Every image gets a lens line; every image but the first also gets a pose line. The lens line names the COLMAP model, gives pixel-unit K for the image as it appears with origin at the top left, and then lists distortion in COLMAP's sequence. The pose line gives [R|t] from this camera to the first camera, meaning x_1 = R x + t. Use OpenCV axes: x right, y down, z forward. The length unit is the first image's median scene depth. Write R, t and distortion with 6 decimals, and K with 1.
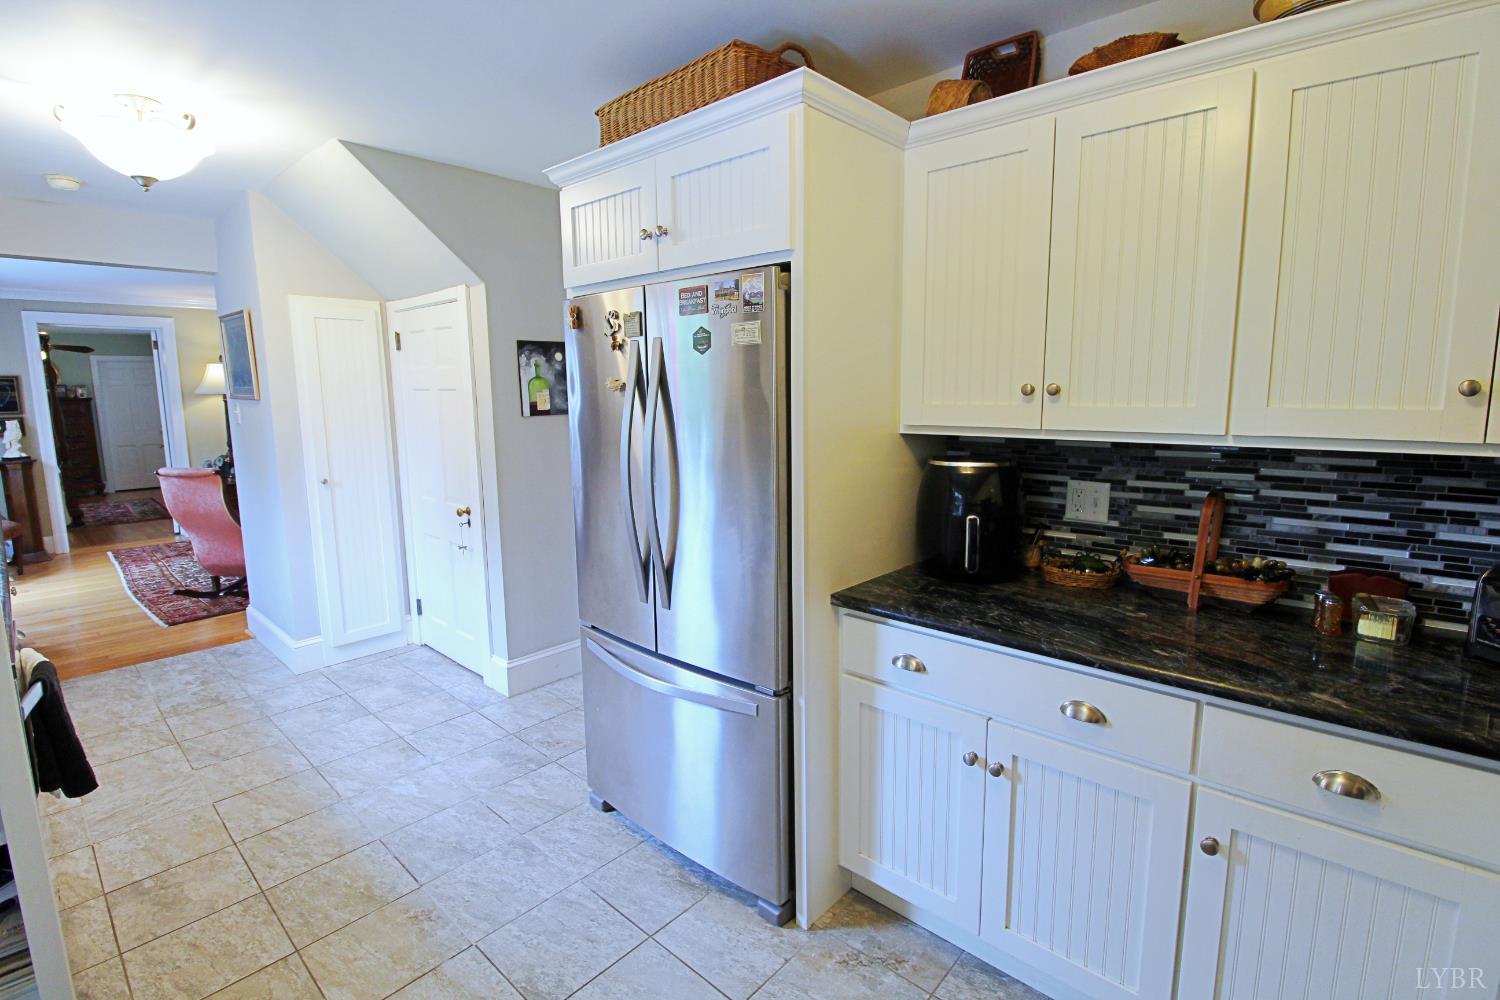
lens RADIAL K [[696.4, 0, 757.1], [0, 696.4, 490.4], [0, 0, 1]] dist [-0.001679, -0.011755]
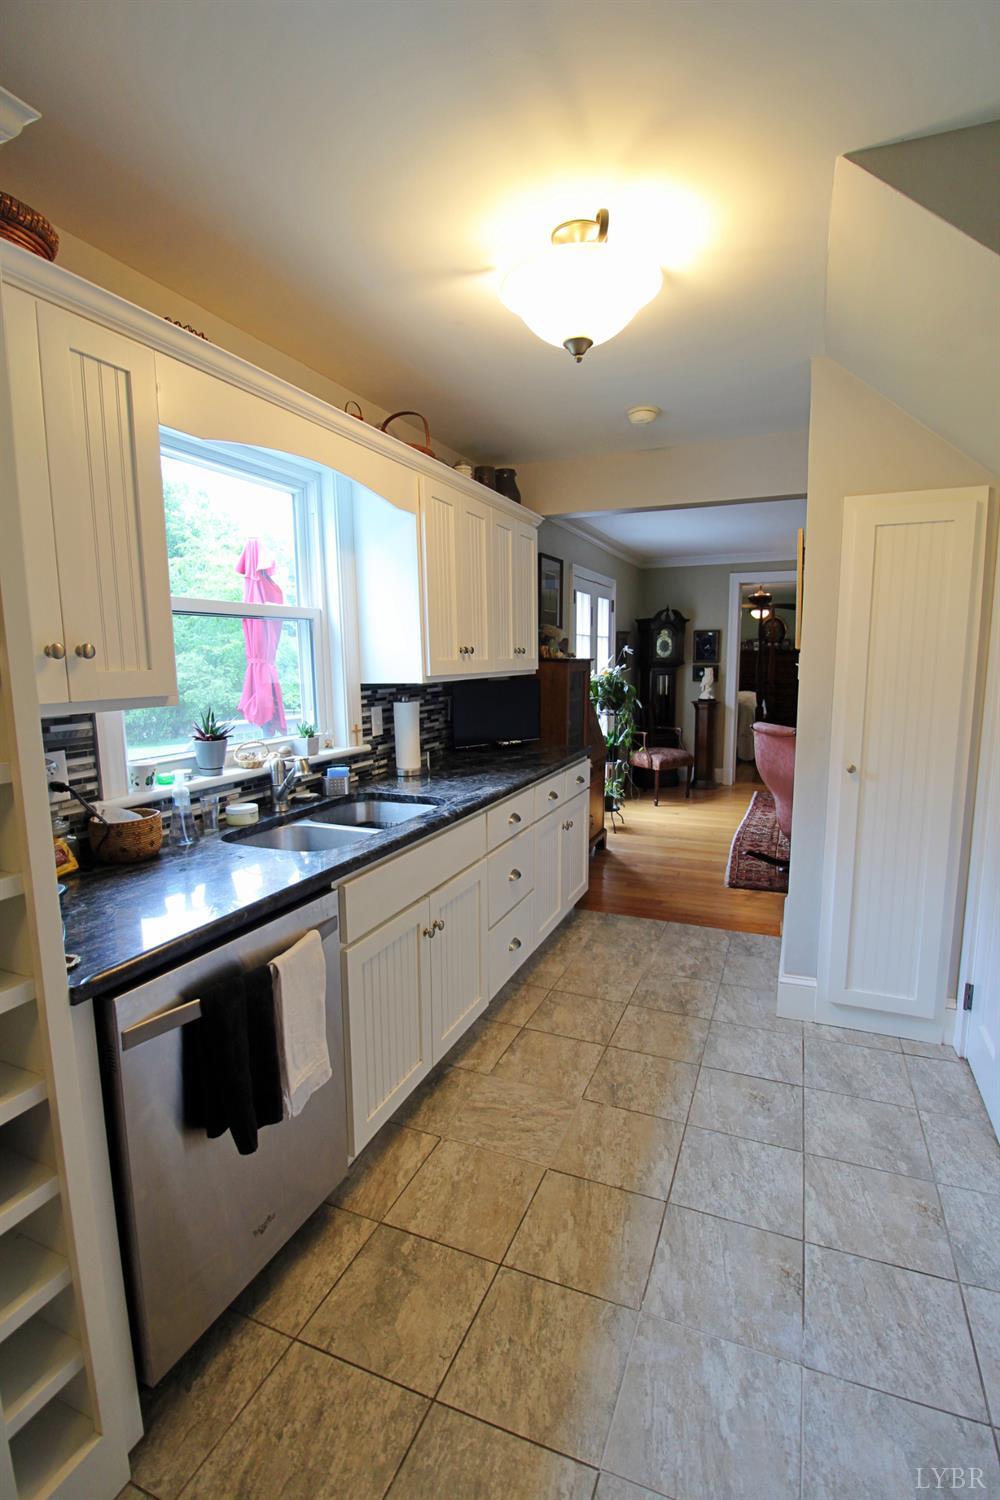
lens RADIAL K [[696.4, 0, 507.3], [0, 696.4, 752.9], [0, 0, 1]] dist [-0.001679, -0.011755]
pose [[0.331534, 0.138082, -0.933284, -0.194393], [-0.129967, 0.986485, 0.099785, -0.103778], [0.934448, 0.088214, 0.345000, 0.880287]]
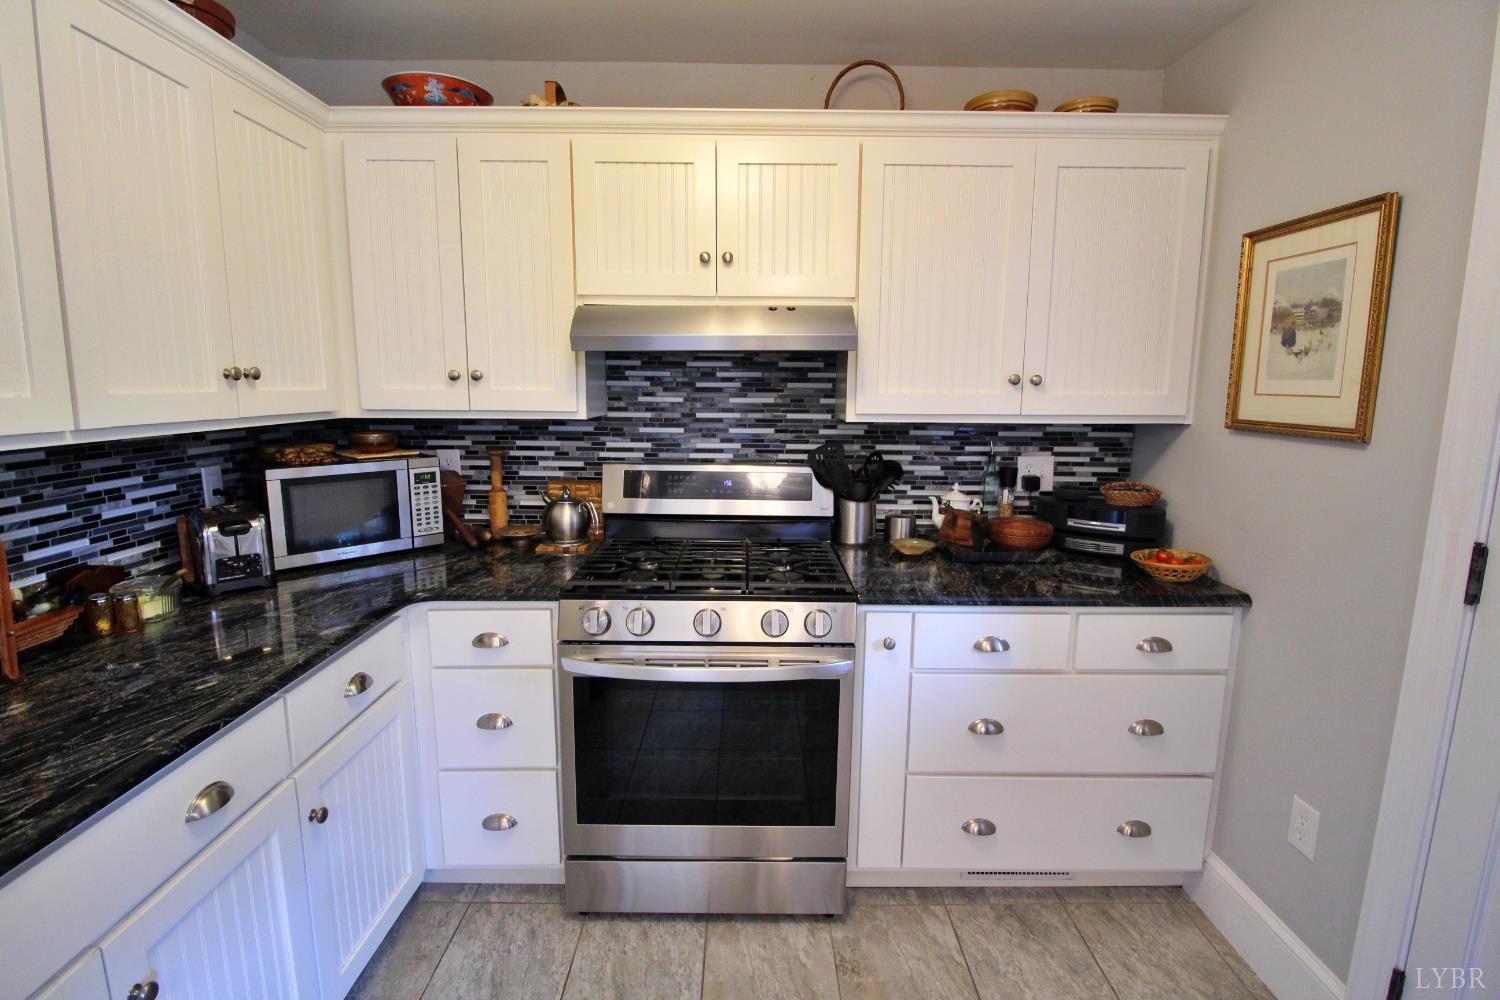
lens RADIAL K [[695.5, 0, 754.9], [0, 695.5, 493.4], [0, 0, 1]] dist [-0.002118, -0.012153]
pose [[-0.673401, -0.113682, 0.730485, -0.350079], [0.100579, 0.964830, 0.242872, -0.098701], [-0.732404, 0.237021, -0.638283, 0.768773]]
